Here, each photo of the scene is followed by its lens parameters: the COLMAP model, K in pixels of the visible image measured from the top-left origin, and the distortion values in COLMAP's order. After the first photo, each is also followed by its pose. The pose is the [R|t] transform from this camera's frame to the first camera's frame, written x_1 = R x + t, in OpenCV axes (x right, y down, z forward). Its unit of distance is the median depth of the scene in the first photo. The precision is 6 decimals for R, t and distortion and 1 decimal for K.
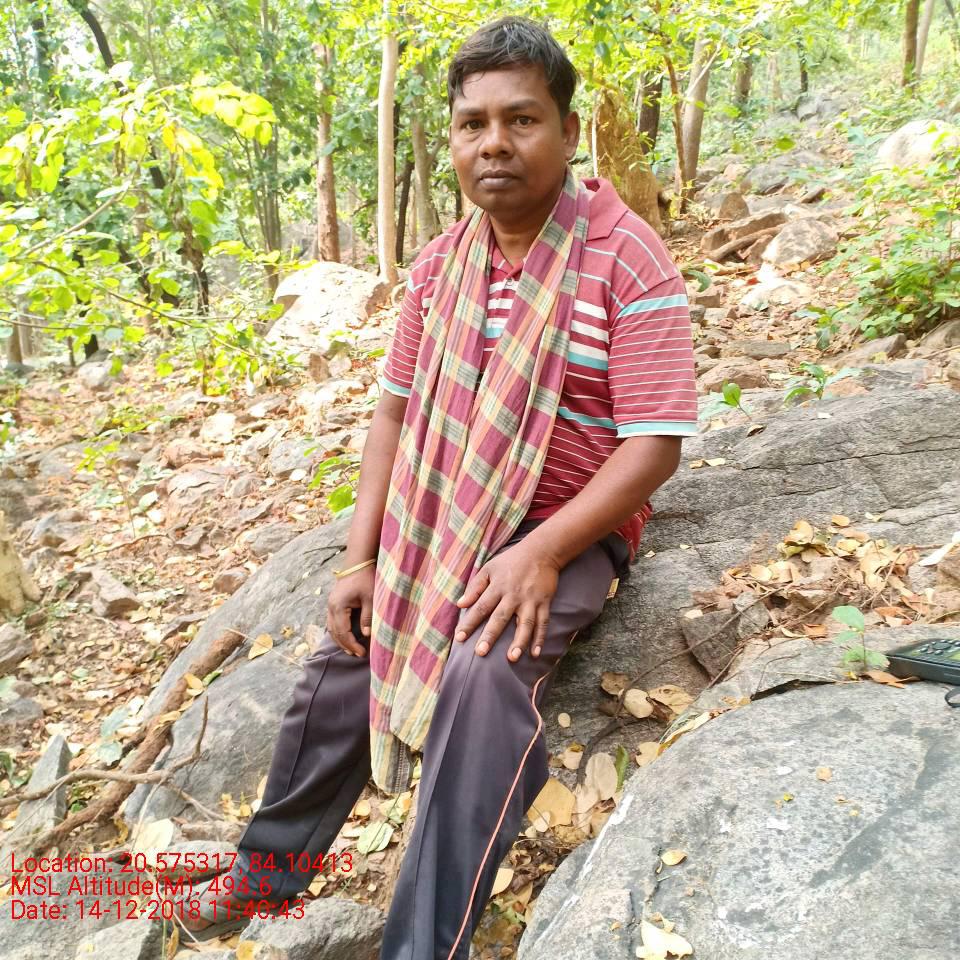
lens RADIAL K [[1003.1, 0, 484.7], [0, 1003.1, 479.3], [0, 0, 1]] dist [0.142086, -0.252783]
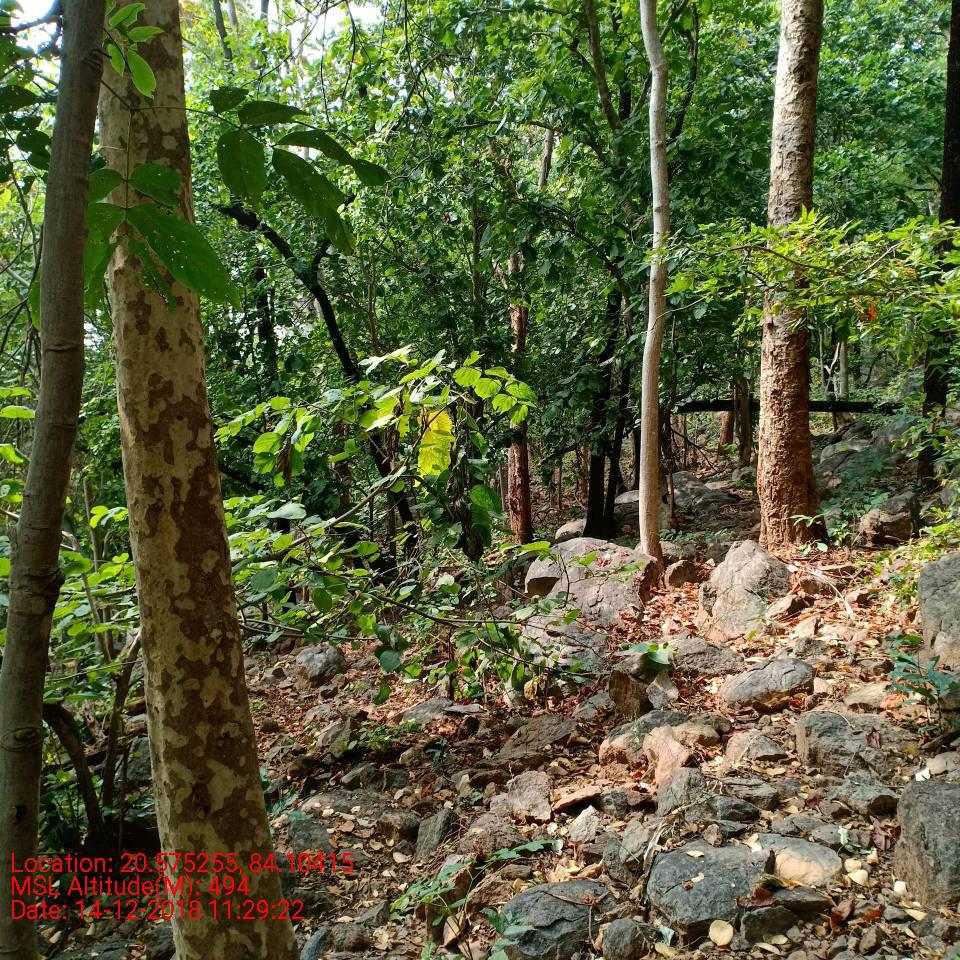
lens RADIAL K [[1003.1, 0, 484.7], [0, 1003.1, 479.3], [0, 0, 1]] dist [0.142086, -0.252783]
pose [[0.989795, -0.012691, -0.141935, -0.182689], [-0.019974, 0.973839, -0.226360, -0.102864], [0.141095, 0.226885, 0.963647, 0.223733]]
